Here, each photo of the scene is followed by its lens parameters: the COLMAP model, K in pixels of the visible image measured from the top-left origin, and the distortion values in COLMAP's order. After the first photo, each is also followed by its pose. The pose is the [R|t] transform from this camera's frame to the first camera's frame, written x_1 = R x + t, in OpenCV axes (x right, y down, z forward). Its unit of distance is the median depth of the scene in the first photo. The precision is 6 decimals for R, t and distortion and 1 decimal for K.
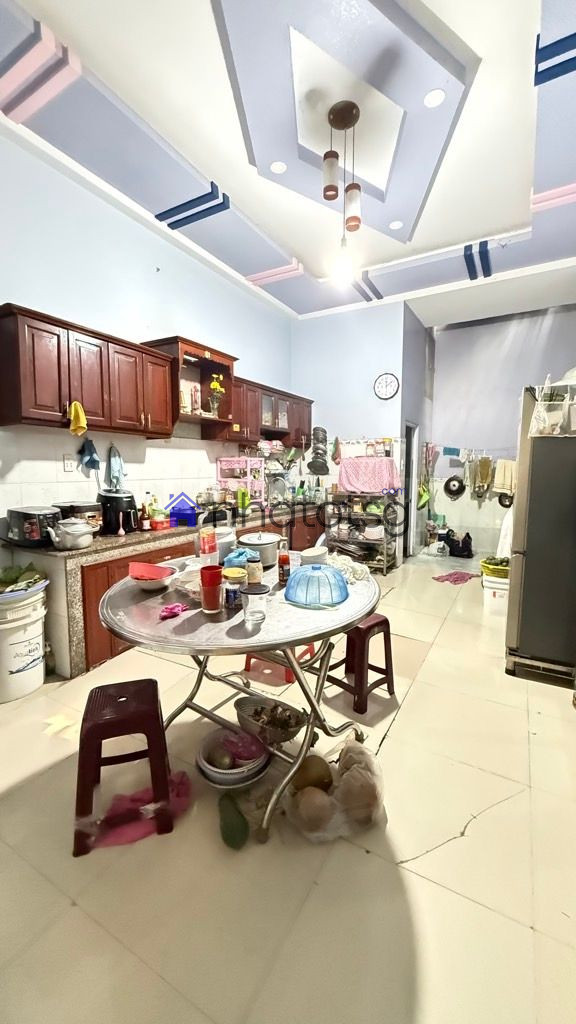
lens RADIAL K [[410.8, 0, 288.3], [0, 410.8, 506.1], [0, 0, 1]] dist [-0.000571, -0.000329]
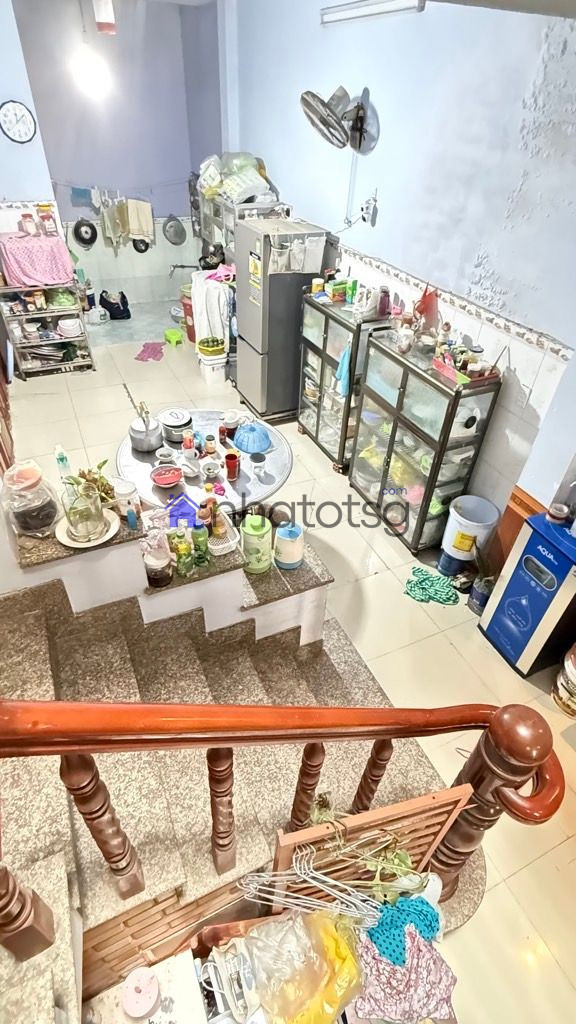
lens RADIAL K [[505.5, 0, 284.7], [0, 505.5, 509.8], [0, 0, 1]] dist [-0.000460, -0.000024]
pose [[0.585744, -0.500898, 0.637186, -0.356985], [0.036373, 0.801621, 0.596725, -0.220248], [-0.809680, -0.326351, 0.487764, -0.064887]]
